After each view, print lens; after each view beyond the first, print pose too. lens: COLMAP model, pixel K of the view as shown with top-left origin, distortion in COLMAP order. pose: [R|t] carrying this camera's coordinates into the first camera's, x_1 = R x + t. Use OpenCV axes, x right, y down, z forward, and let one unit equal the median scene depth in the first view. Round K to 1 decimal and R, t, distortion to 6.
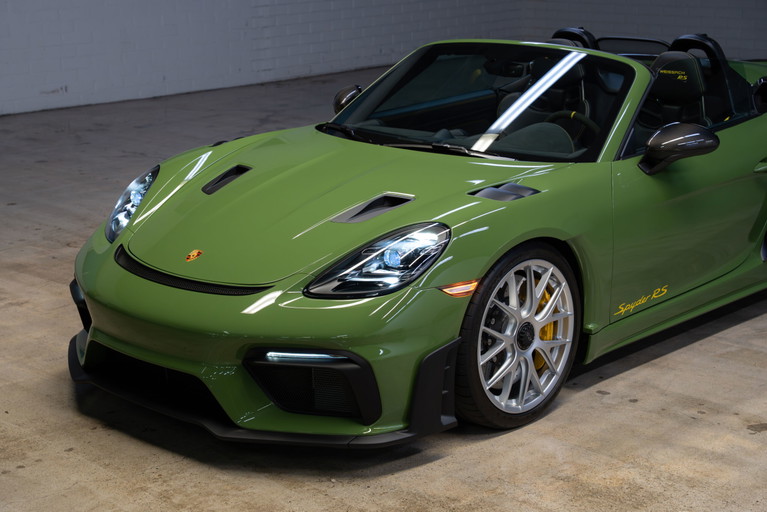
lens RADIAL K [[1404.9, 0, 387.8], [0, 1404.9, 255.0], [0, 0, 1]] dist [0.064473, 1.740973]
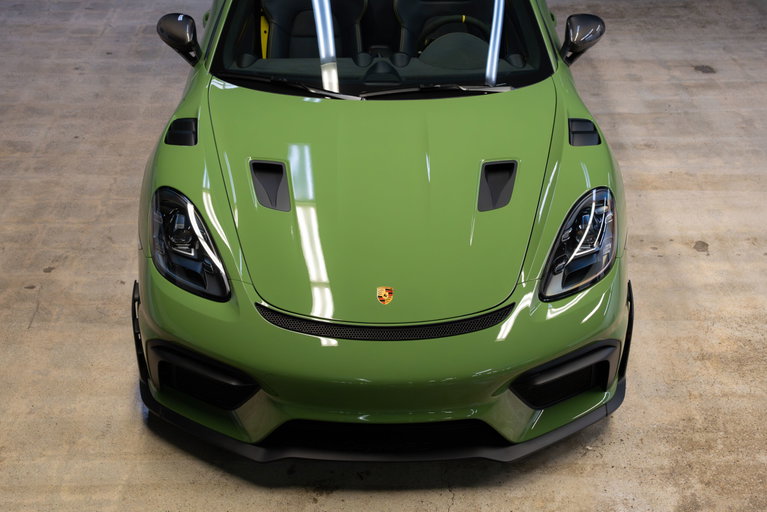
lens RADIAL K [[1040.7, 0, 388.9], [0, 1040.7, 256.2], [0, 0, 1]] dist [-0.022512, 0.638184]
pose [[0.715755, -0.356235, 0.600659, -0.531552], [0.161011, 0.921117, 0.354427, -0.261356], [-0.679537, -0.156970, 0.716652, 0.511300]]
